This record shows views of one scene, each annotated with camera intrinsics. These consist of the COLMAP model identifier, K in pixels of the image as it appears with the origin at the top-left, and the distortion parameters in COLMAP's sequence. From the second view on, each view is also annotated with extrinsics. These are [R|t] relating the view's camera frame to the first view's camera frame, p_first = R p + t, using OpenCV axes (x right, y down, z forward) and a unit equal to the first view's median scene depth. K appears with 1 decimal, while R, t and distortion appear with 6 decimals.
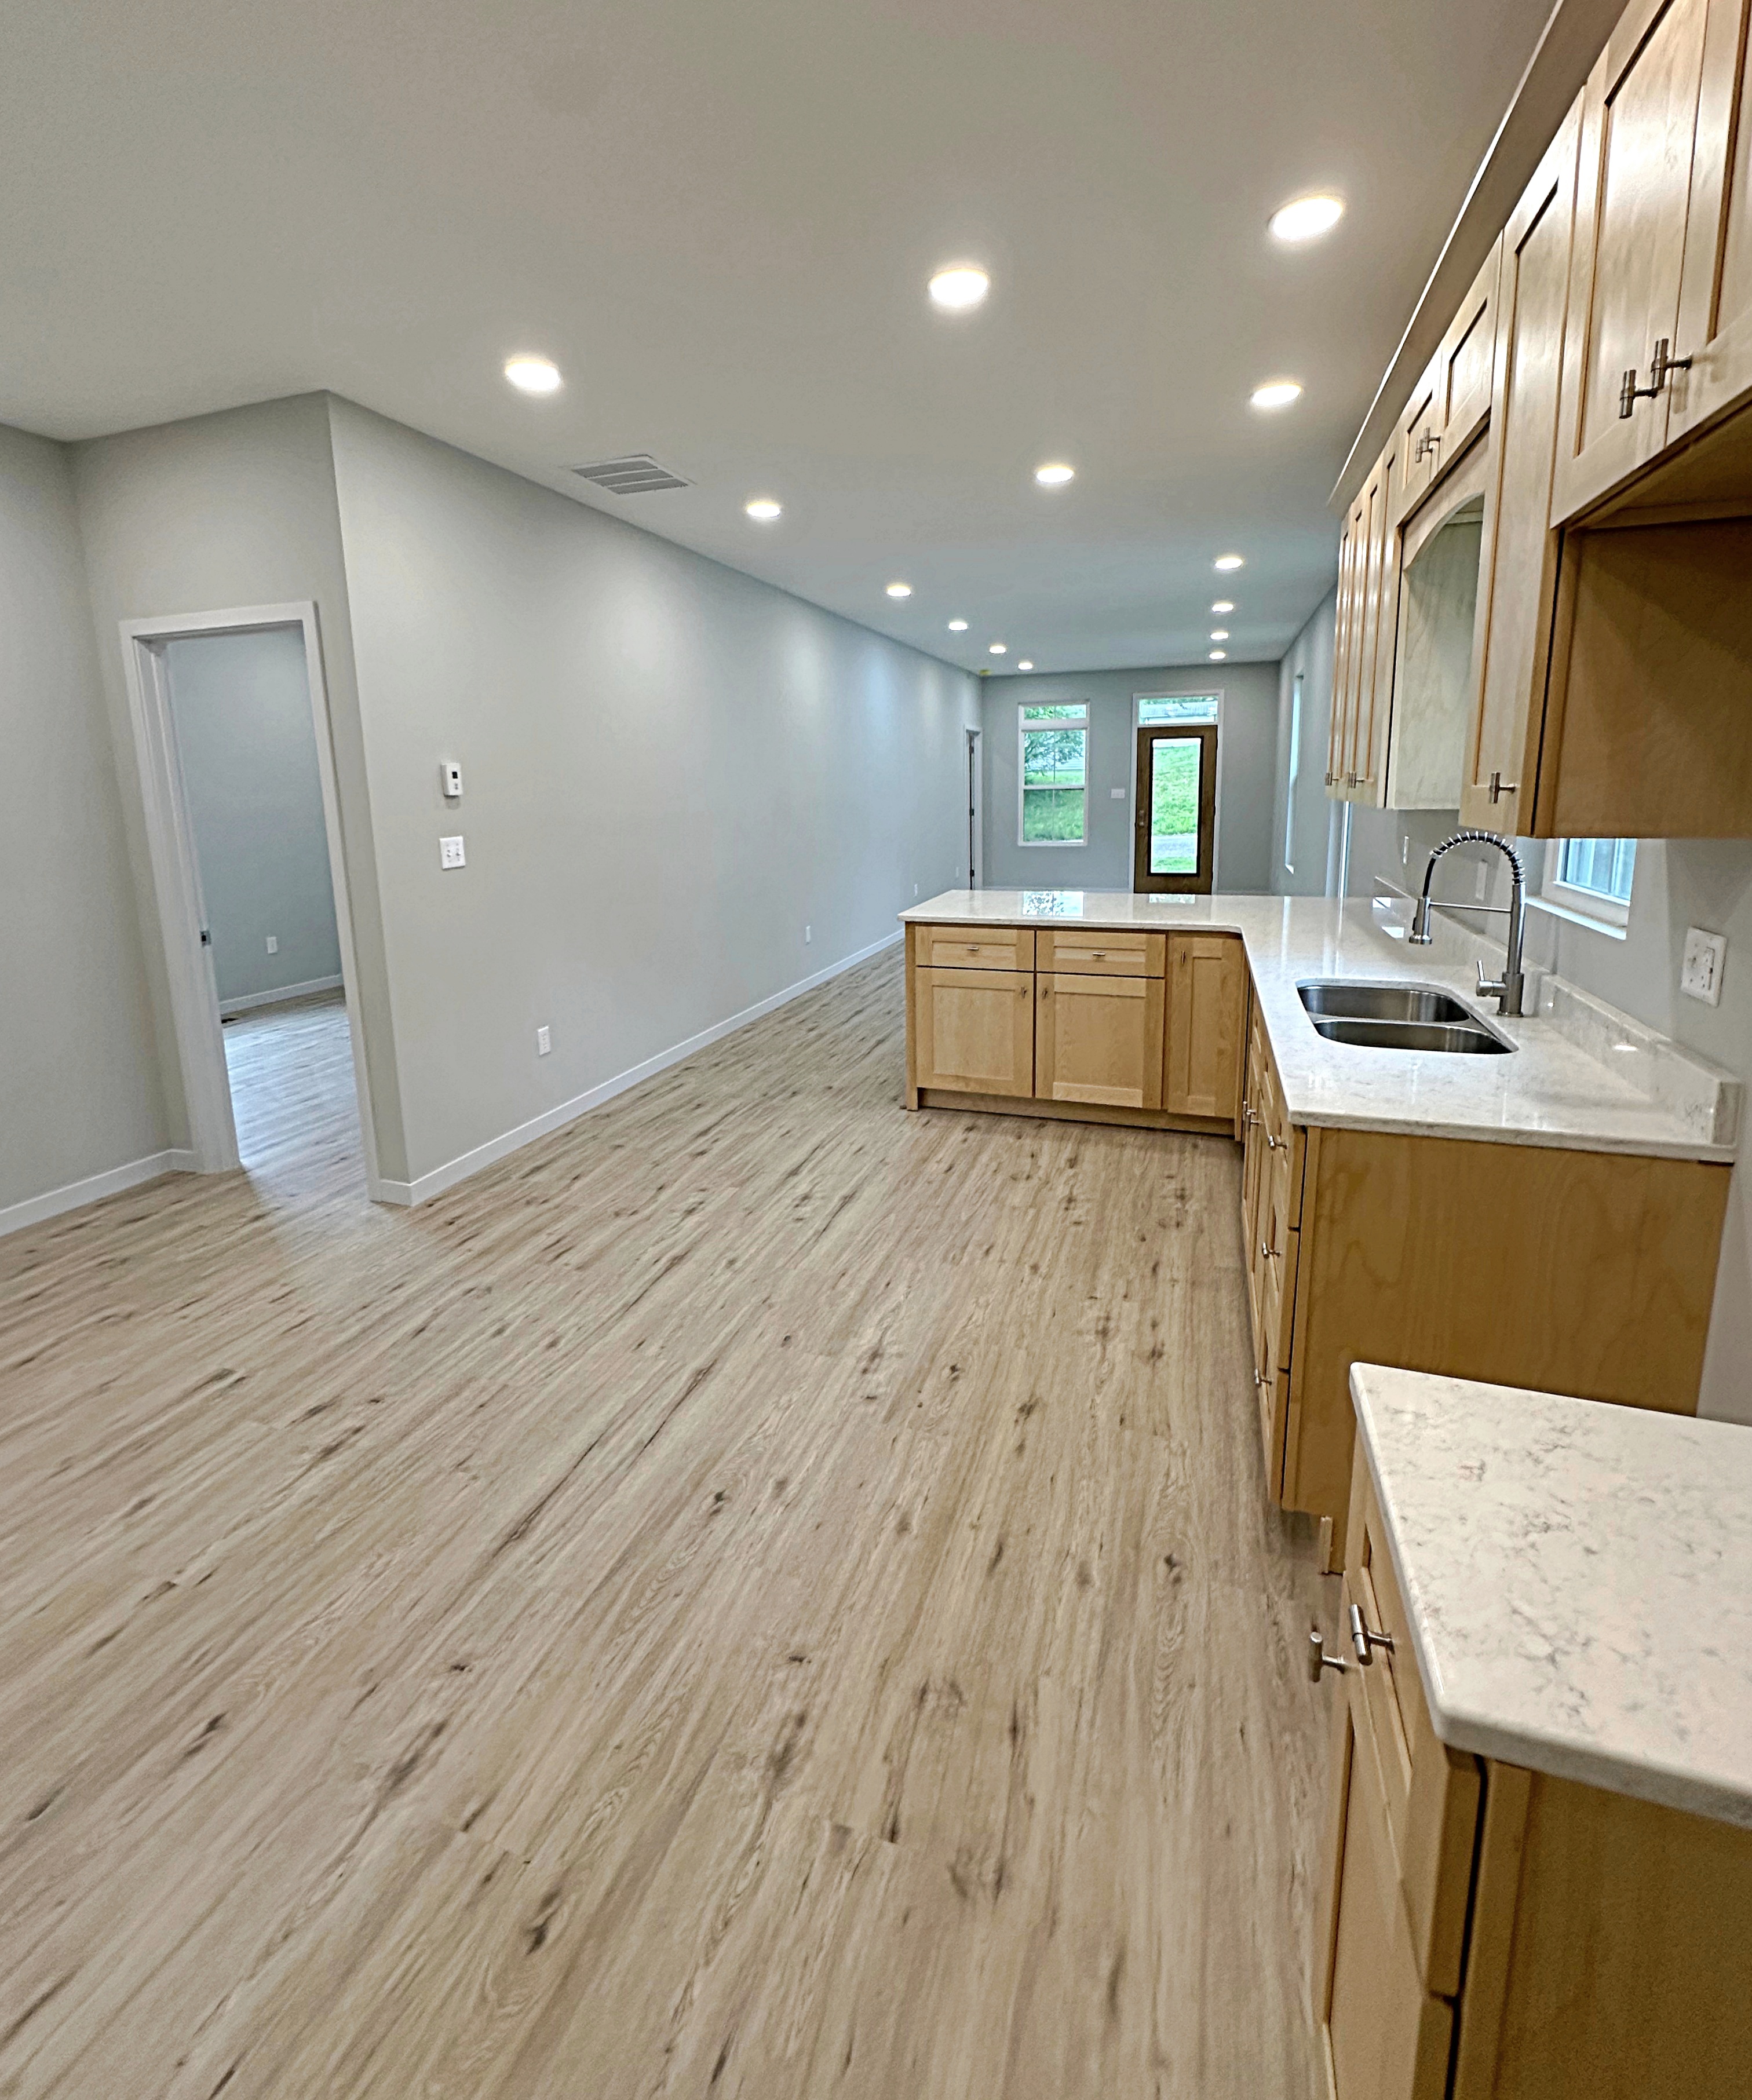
lens RADIAL K [[943.5, 0, 879.2], [0, 943.5, 931.9], [0, 0, 1]] dist [0.001098, 0.000412]
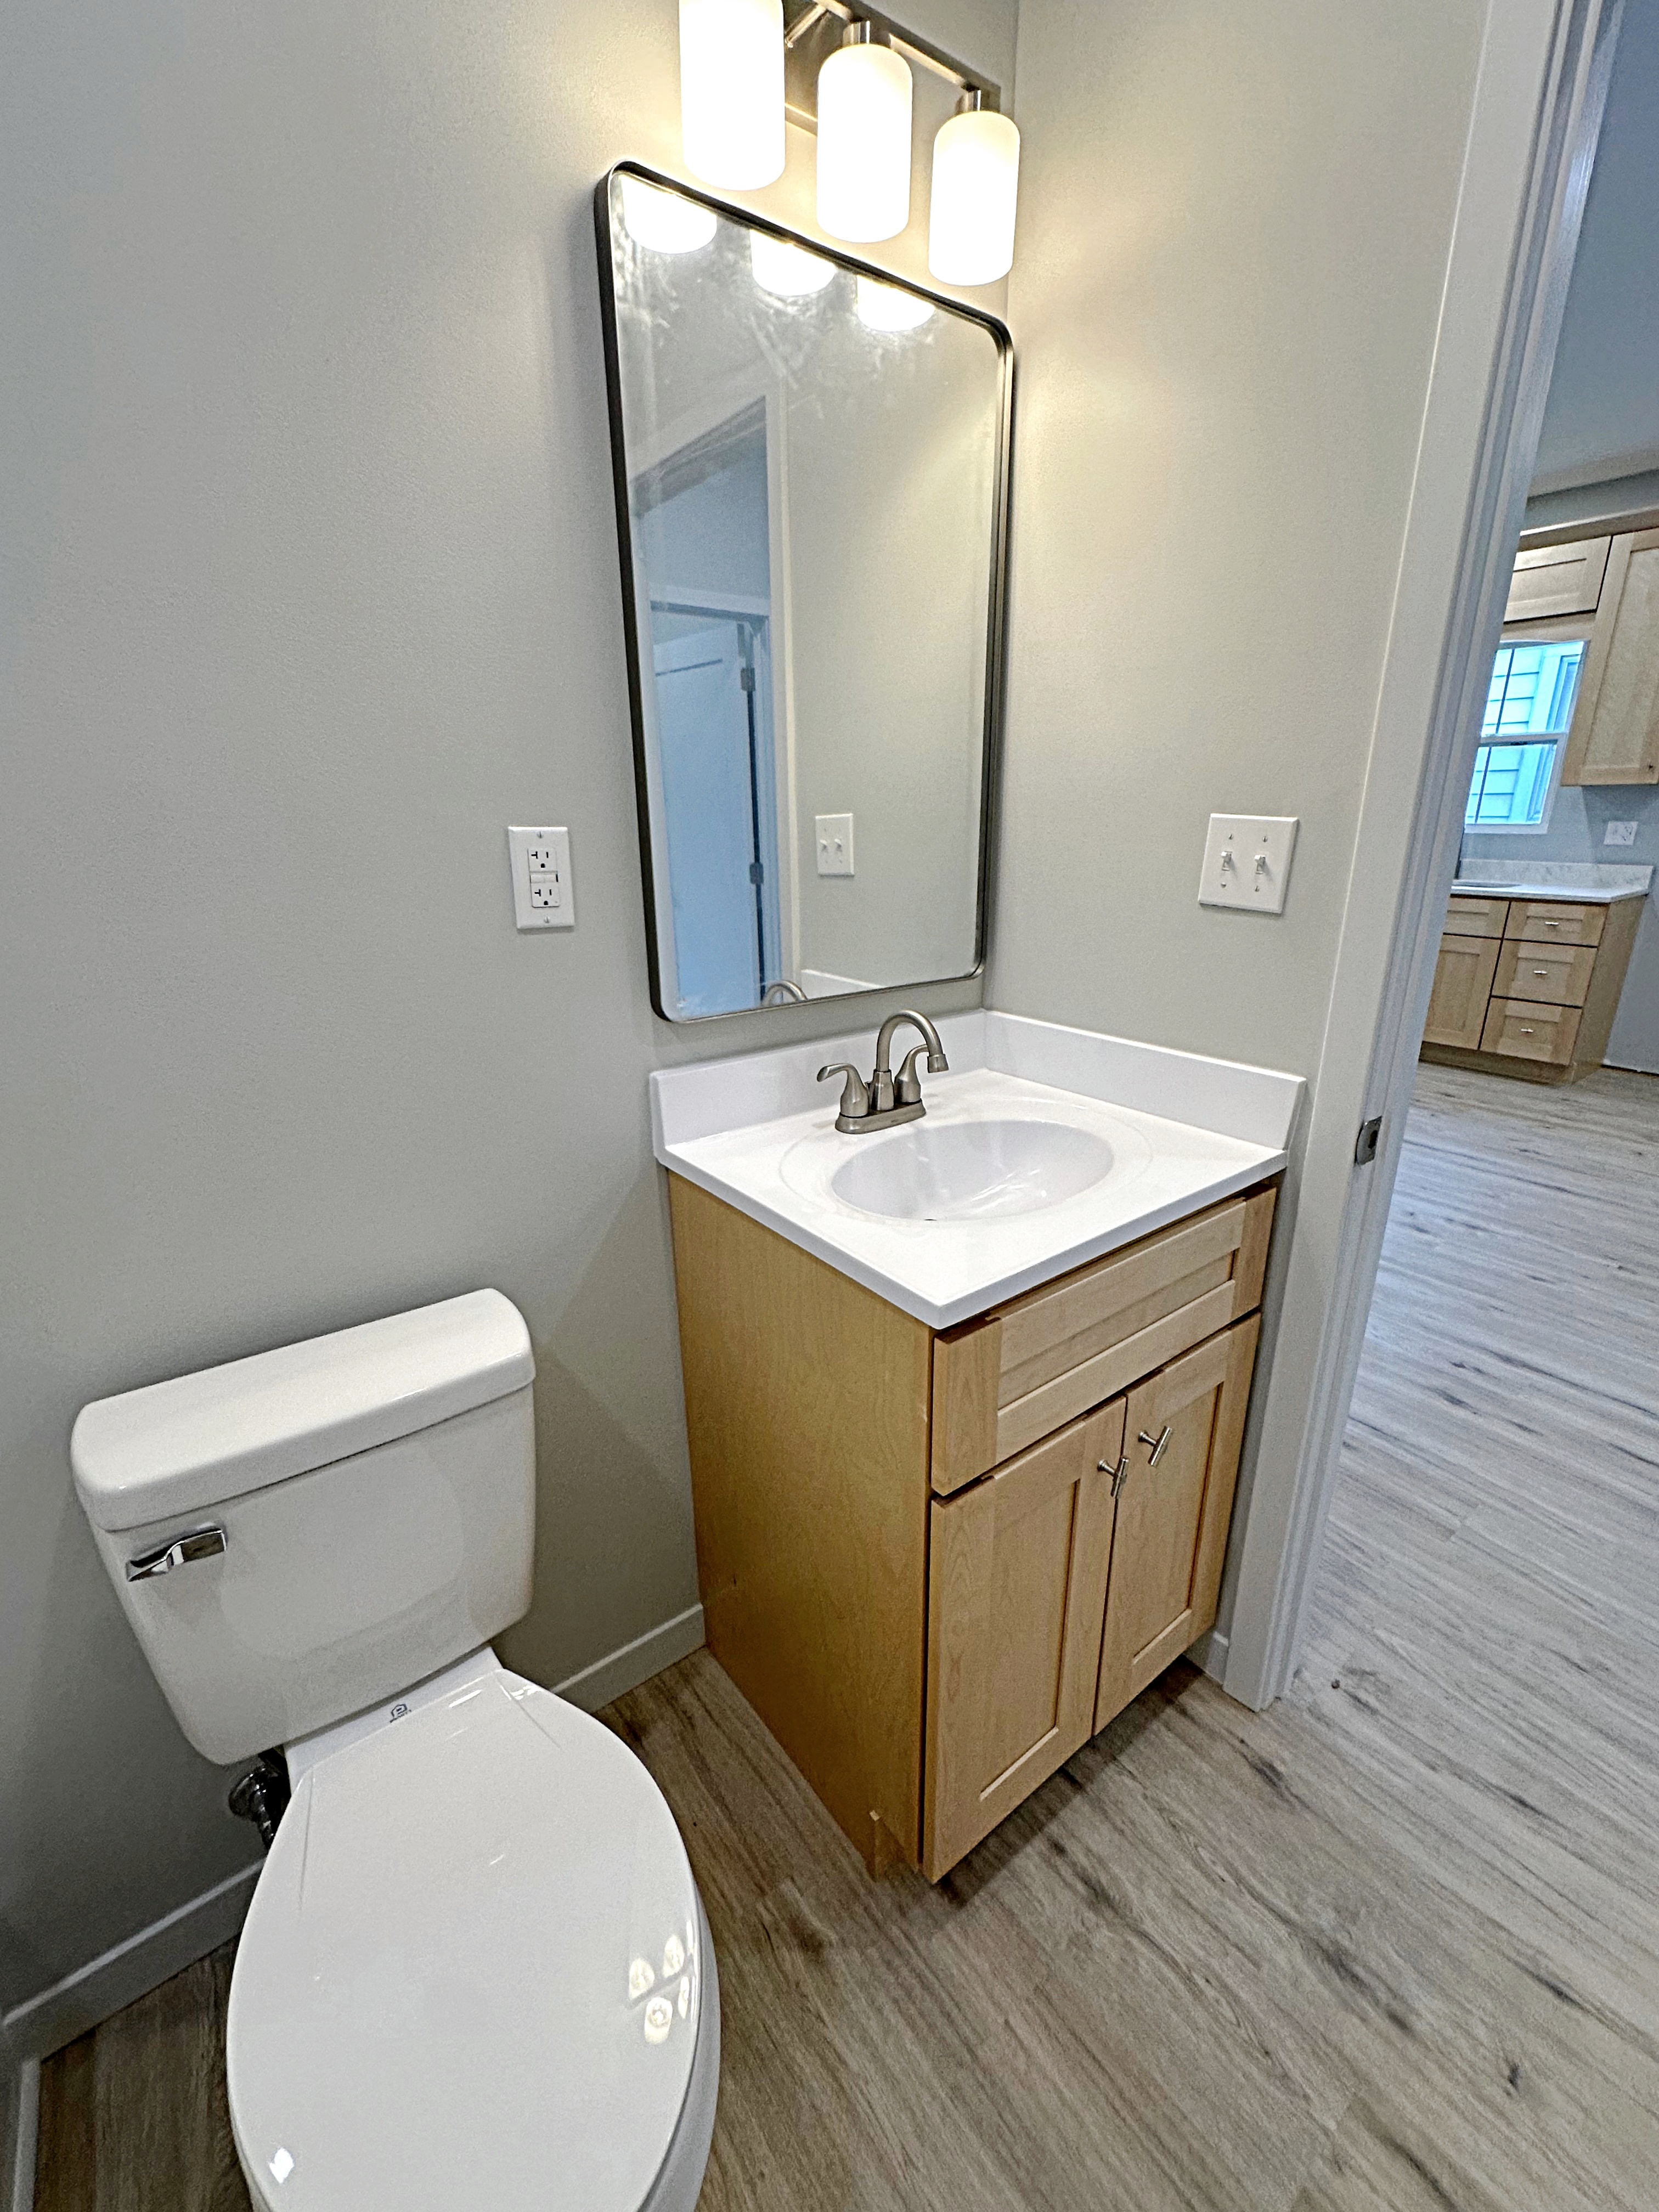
lens RADIAL K [[911.9, 0, 829.5], [0, 911.9, 1106.0], [0, 0, 1]] dist [-0.009798, -0.000273]
pose [[0.559165, -0.247602, 0.791219, -1.963350], [0.129660, 0.968735, 0.211521, -0.038409], [-0.818855, -0.015685, 0.573786, 0.920204]]
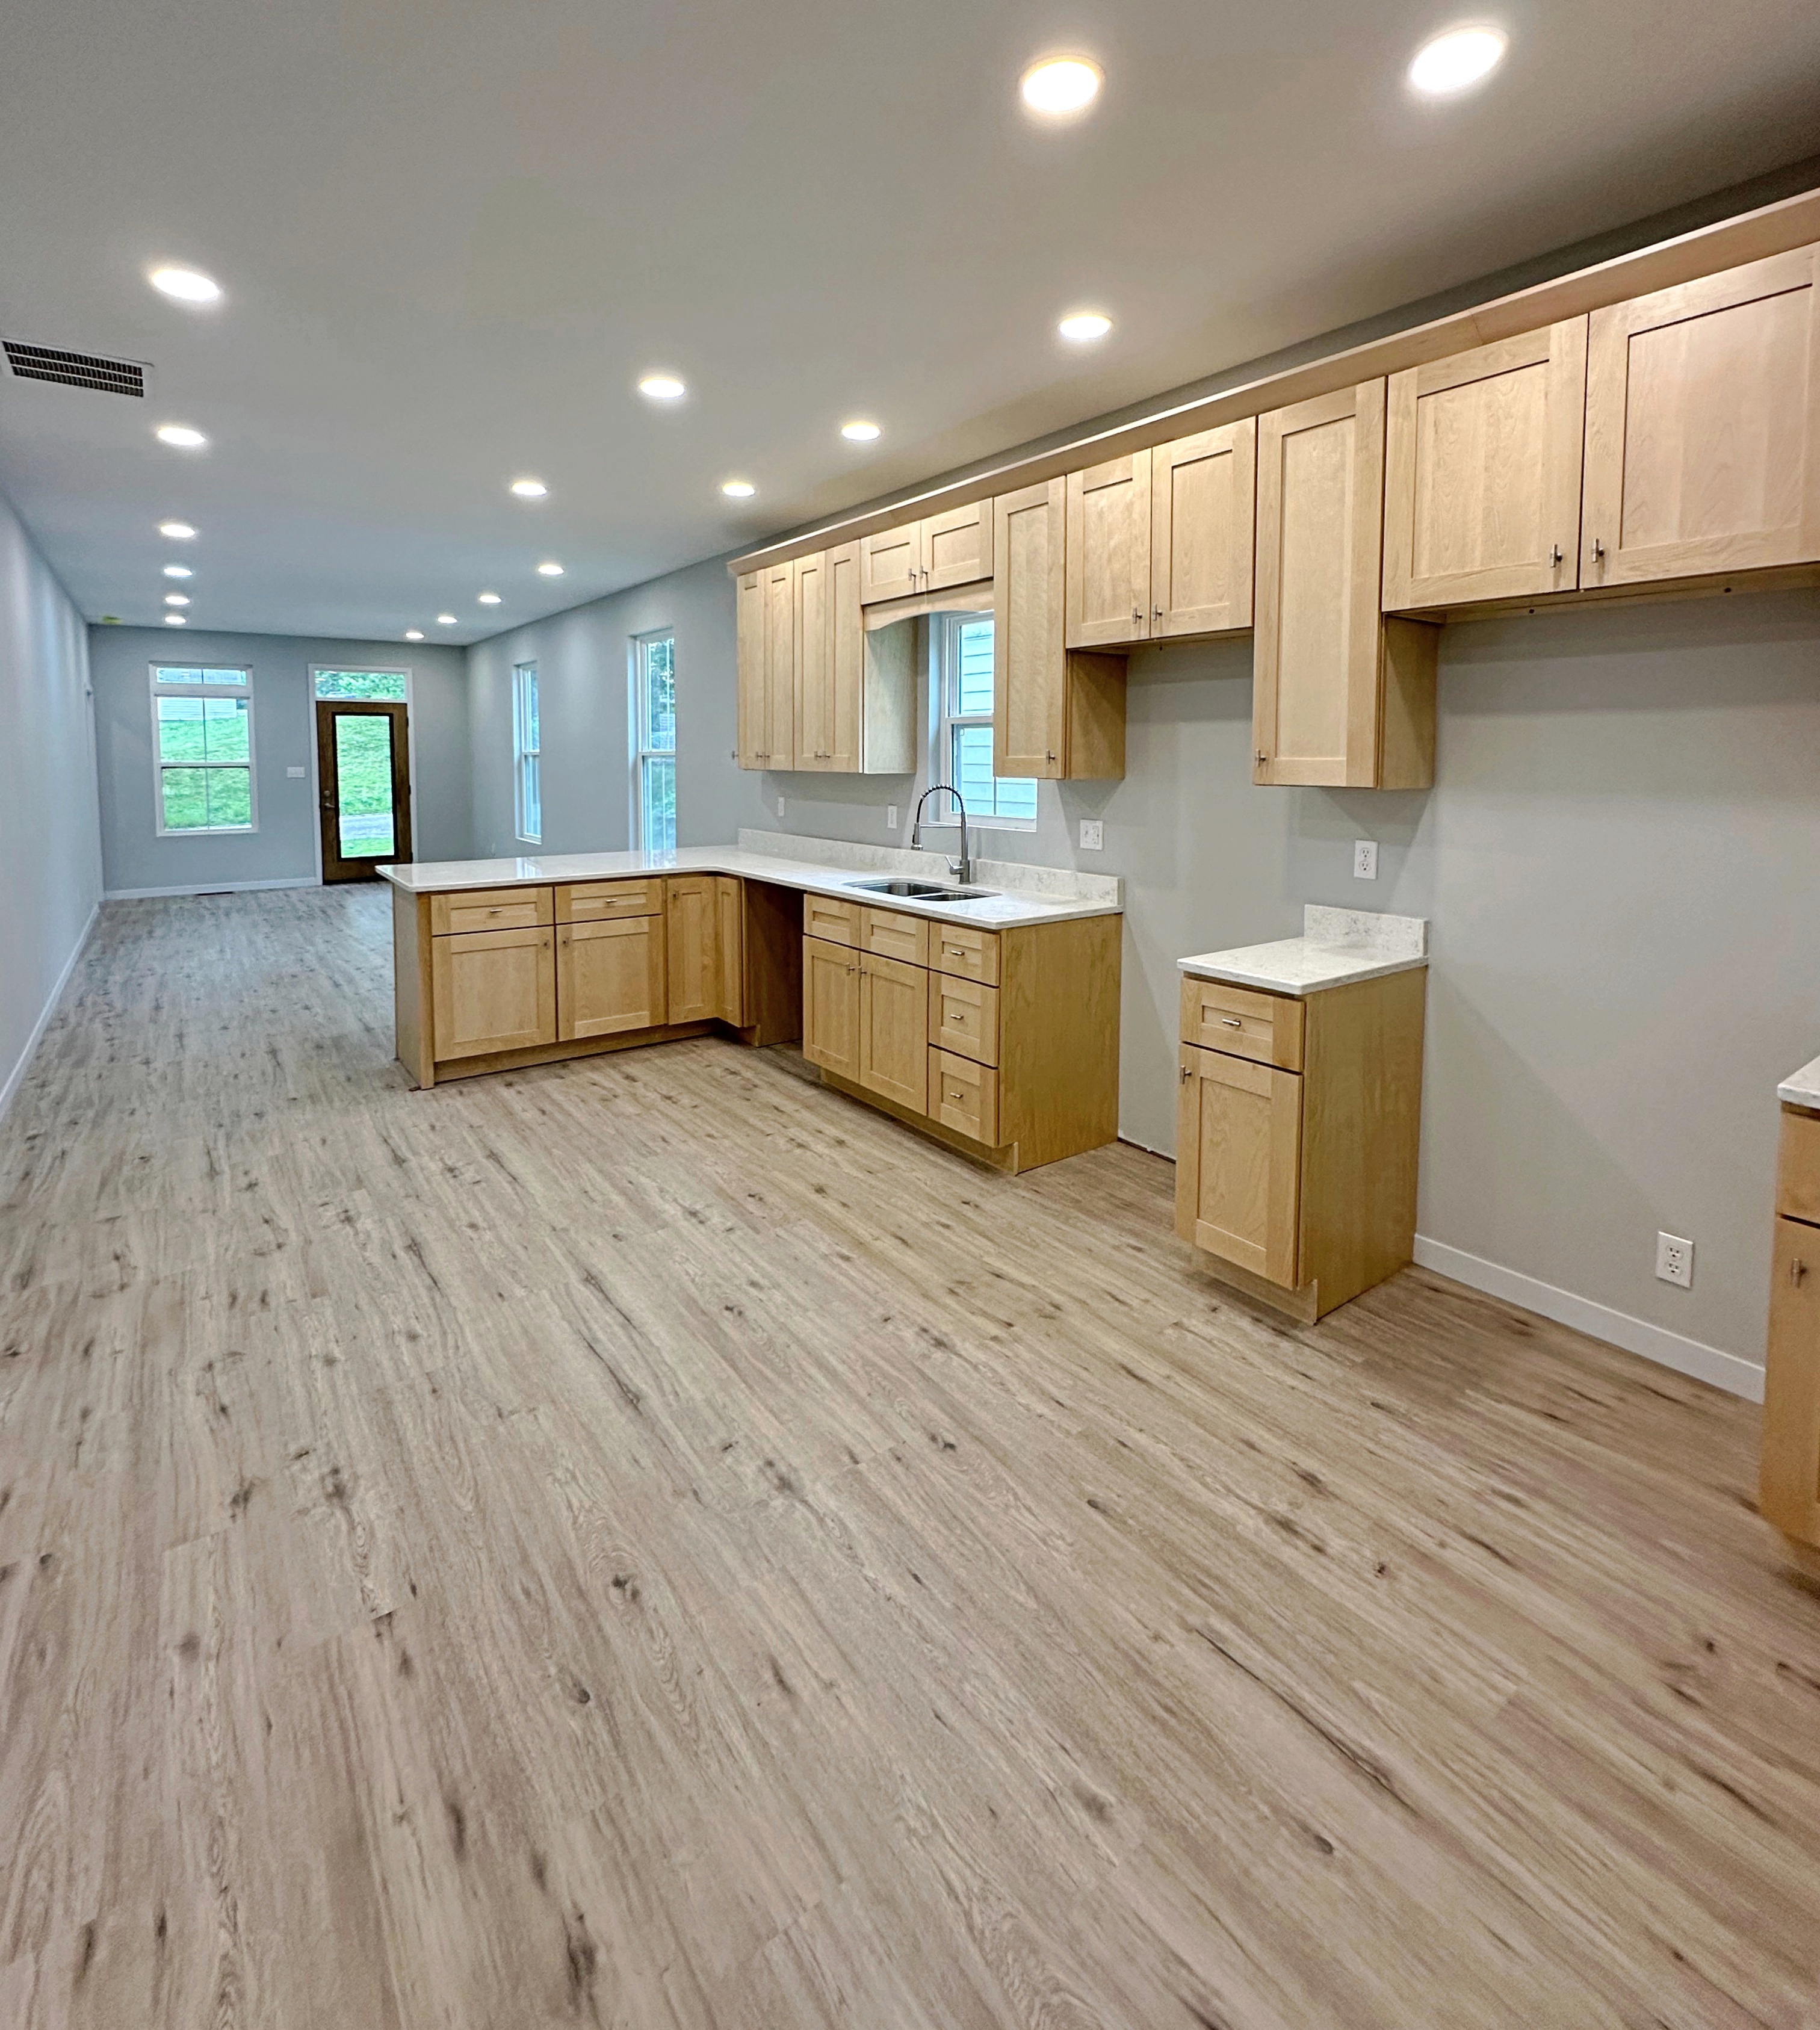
lens RADIAL K [[995.4, 0, 911.1], [0, 995.4, 812.8], [0, 0, 1]] dist [-0.002753, 0.001199]
pose [[0.569777, -0.028024, 0.821321, -0.923509], [0.118453, 0.991783, -0.048334, 0.030965], [-0.813218, 0.124827, 0.568414, -0.027151]]
